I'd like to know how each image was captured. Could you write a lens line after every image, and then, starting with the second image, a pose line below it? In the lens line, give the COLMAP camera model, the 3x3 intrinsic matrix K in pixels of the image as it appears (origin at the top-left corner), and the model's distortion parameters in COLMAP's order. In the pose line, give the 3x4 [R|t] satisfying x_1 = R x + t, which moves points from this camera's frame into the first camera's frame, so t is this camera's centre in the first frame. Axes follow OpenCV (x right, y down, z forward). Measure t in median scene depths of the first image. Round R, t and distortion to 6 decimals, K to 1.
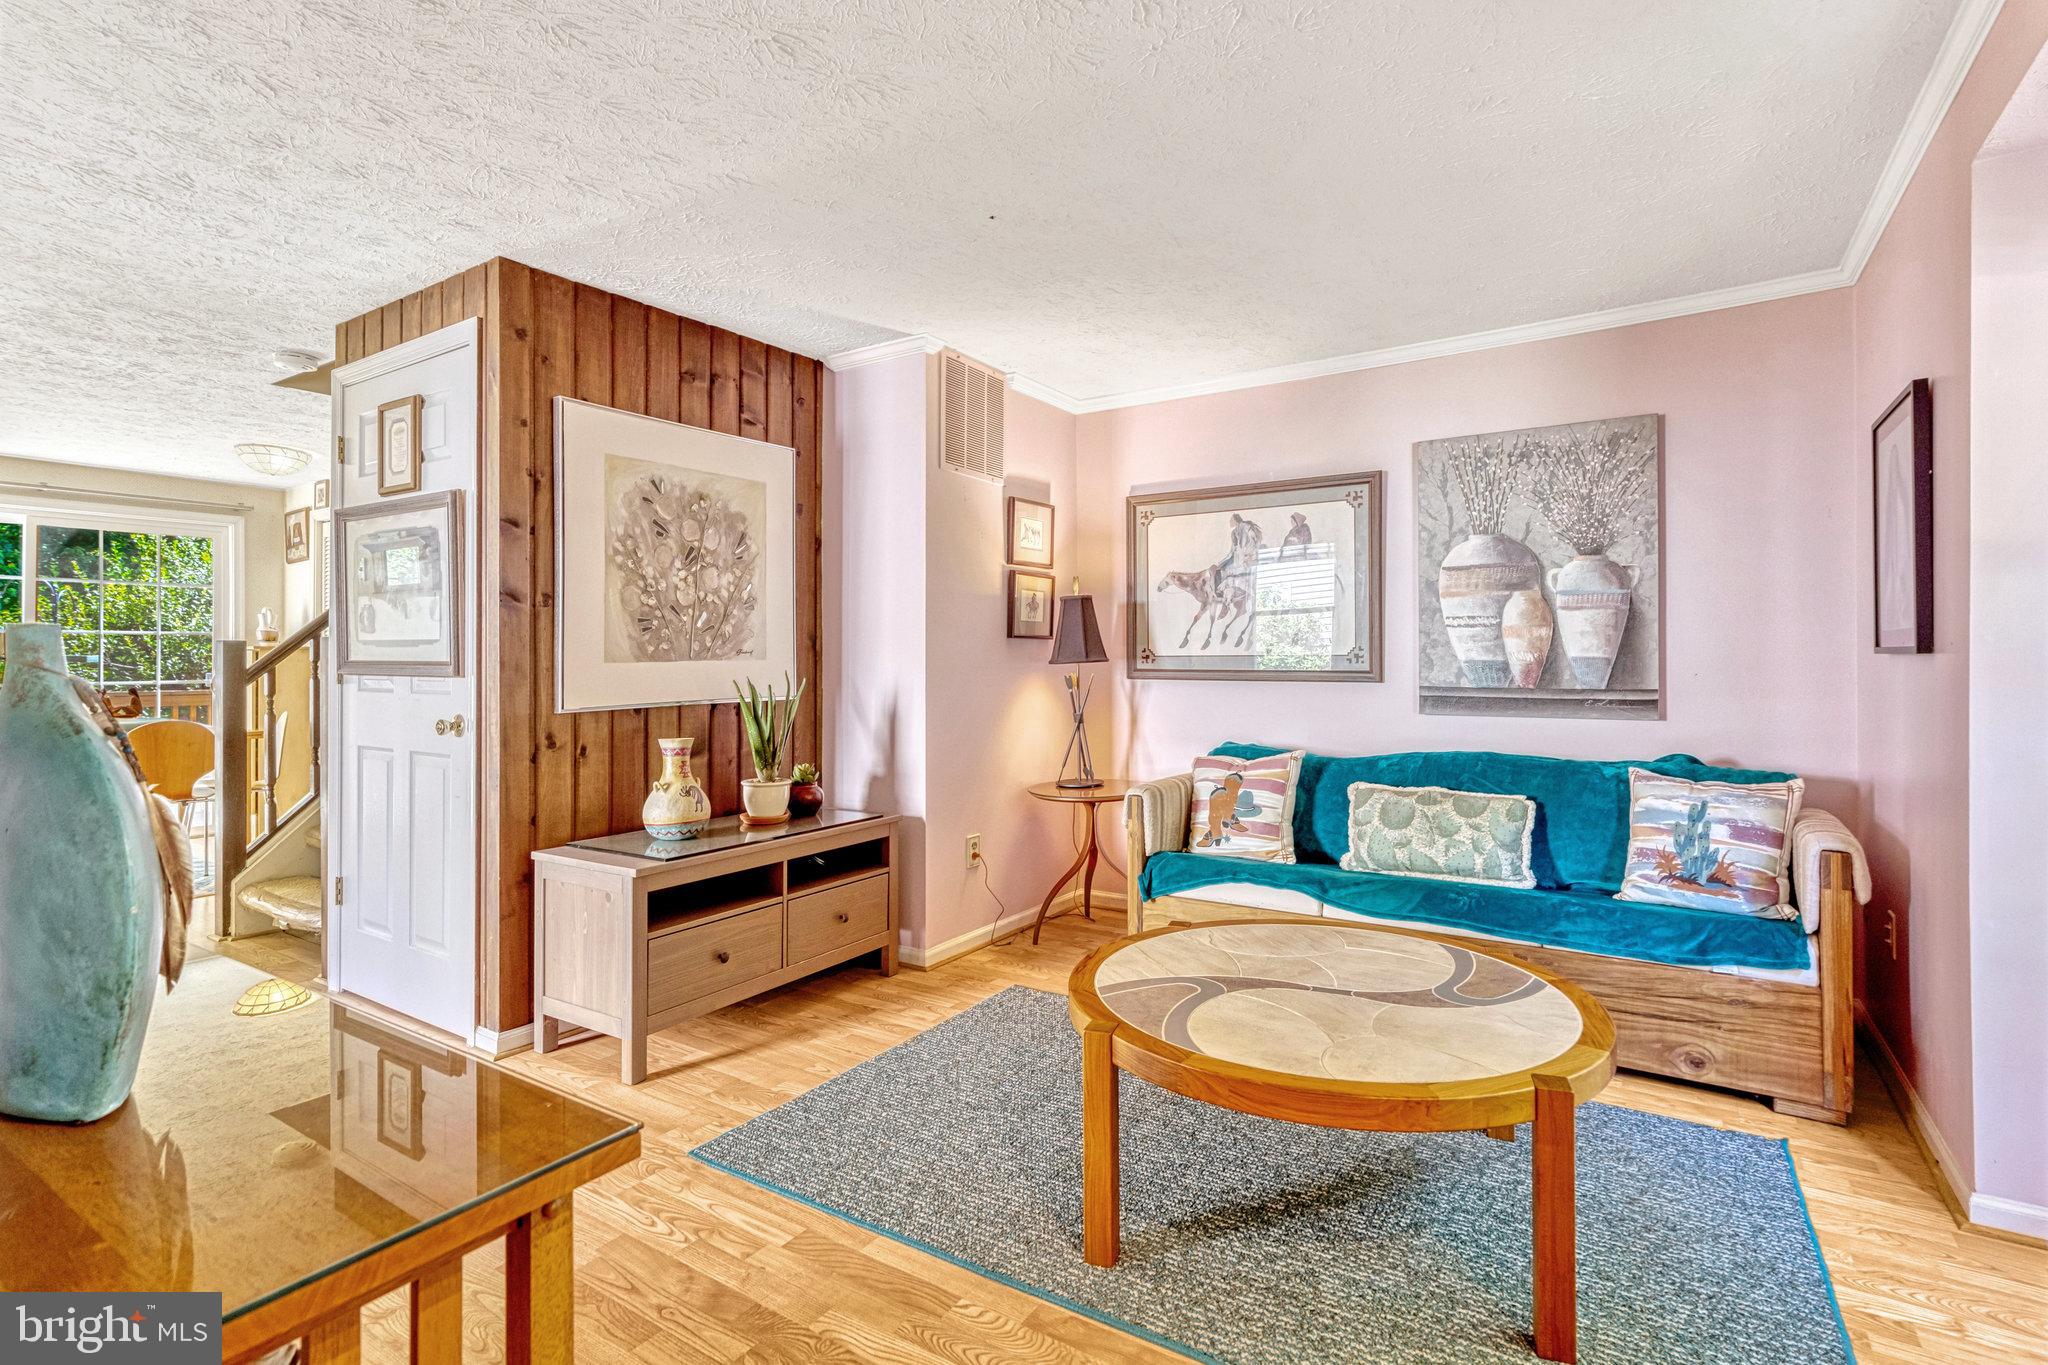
lens RADIAL K [[955.3, 0, 1023.9], [0, 955.3, 653.0], [0, 0, 1]] dist [-0.000657, -0.000064]
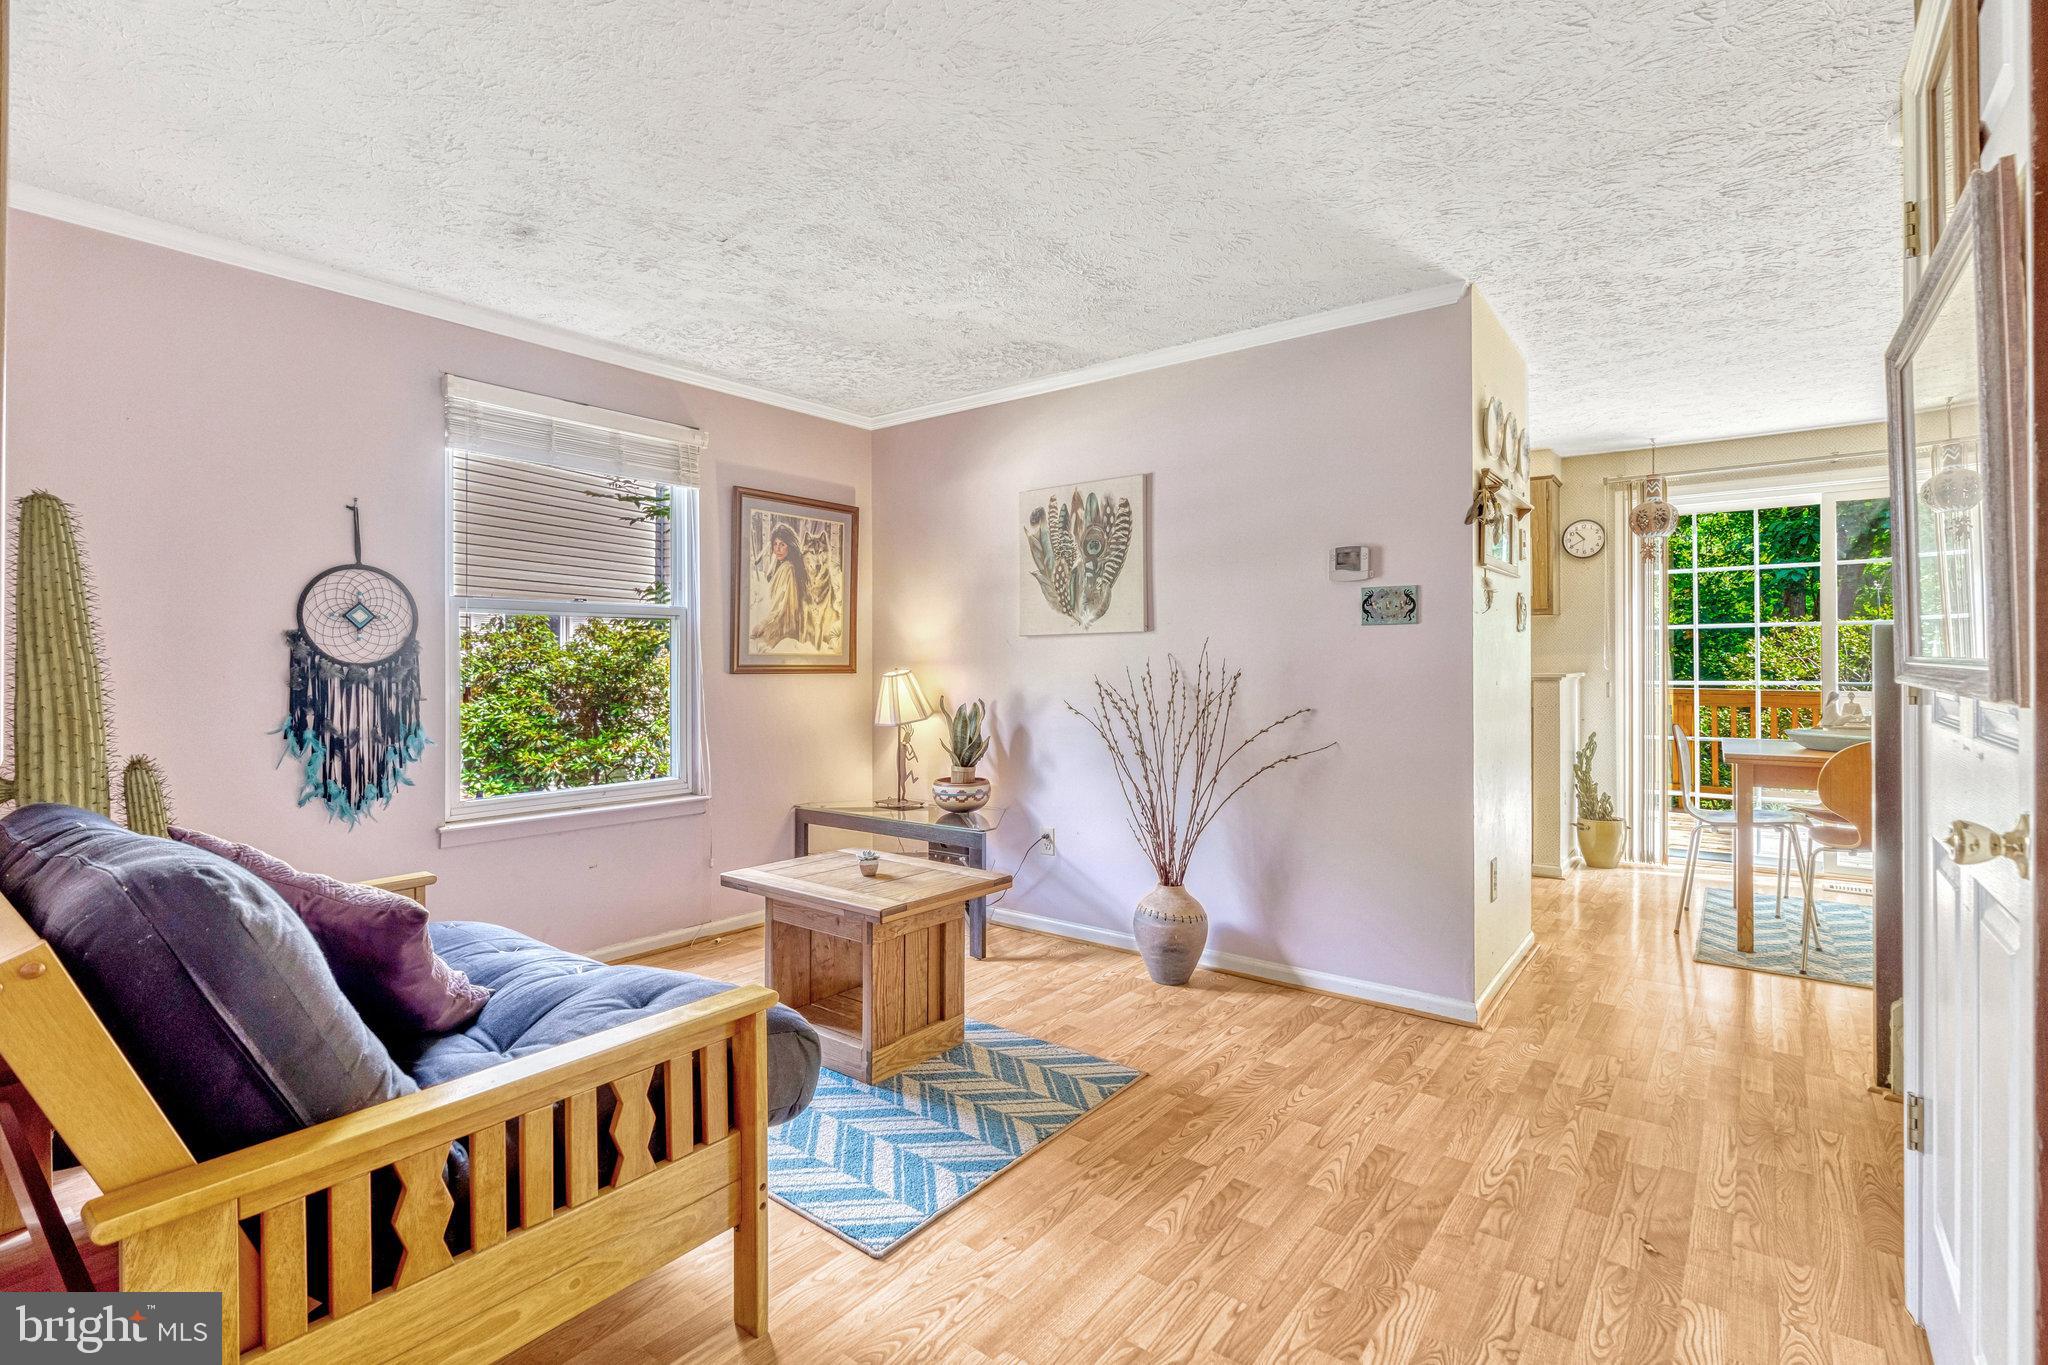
lens RADIAL K [[955.3, 0, 1023.9], [0, 955.3, 653.0], [0, 0, 1]] dist [-0.000657, -0.000064]
pose [[-0.066750, -0.004501, -0.997760, -0.207763], [0.010301, 0.999933, -0.005200, 0.004004], [0.997717, -0.010625, -0.066700, 0.612002]]
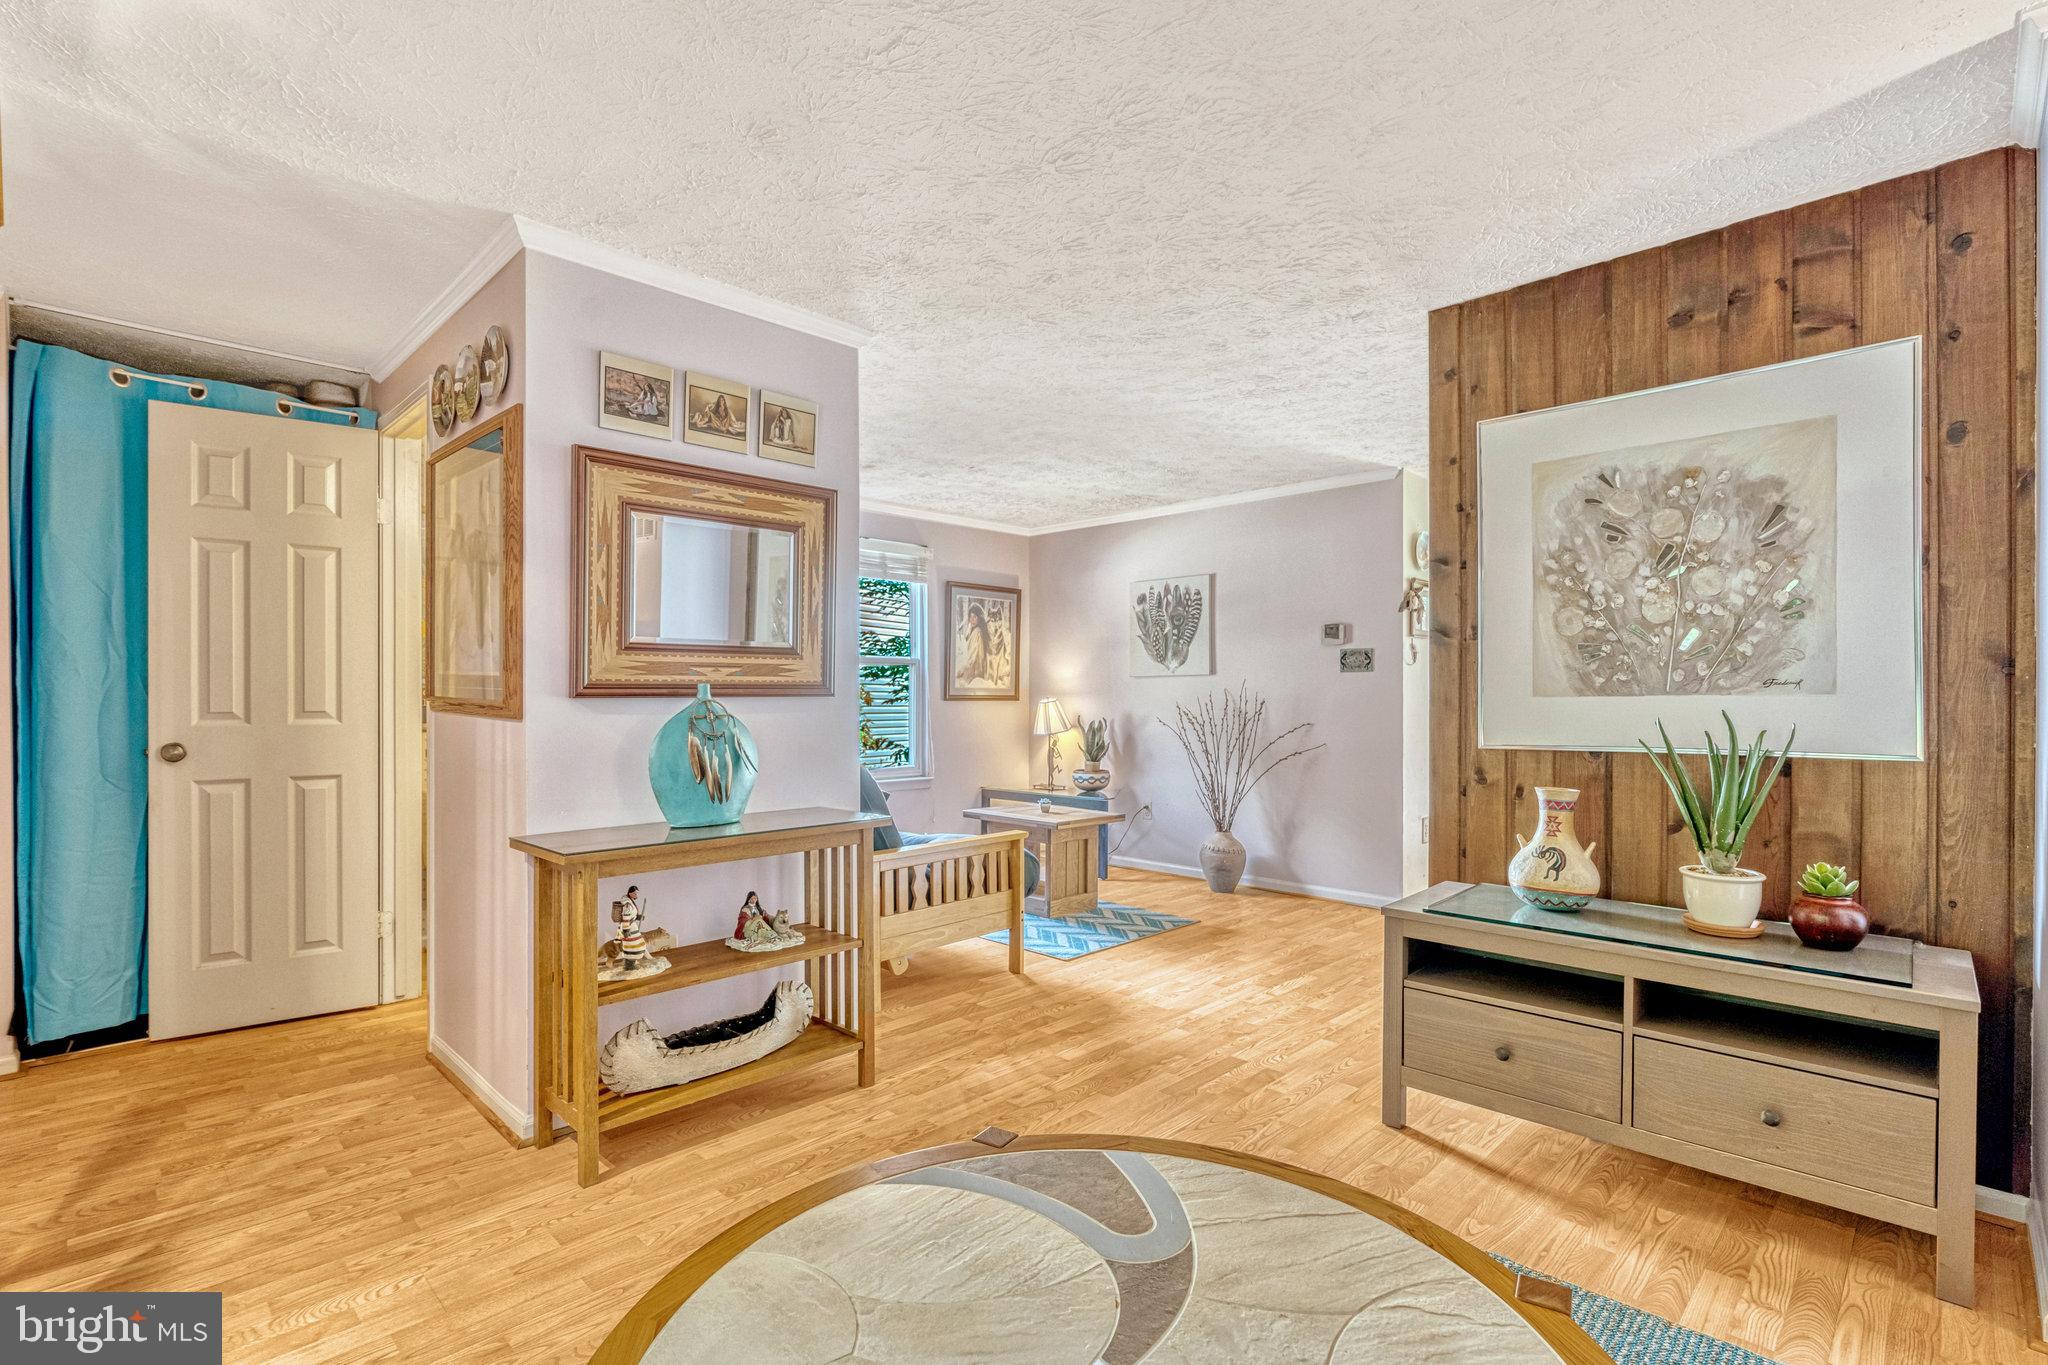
lens RADIAL K [[948.0, 0, 1040.1], [0, 948.0, 695.9], [0, 0, 1]] dist [-0.001953, -0.000003]
pose [[-0.162991, 0.006923, -0.986603, 0.496692], [0.006838, 0.999959, 0.005888, 0.000886], [0.986604, -0.005786, -0.163031, 0.658871]]
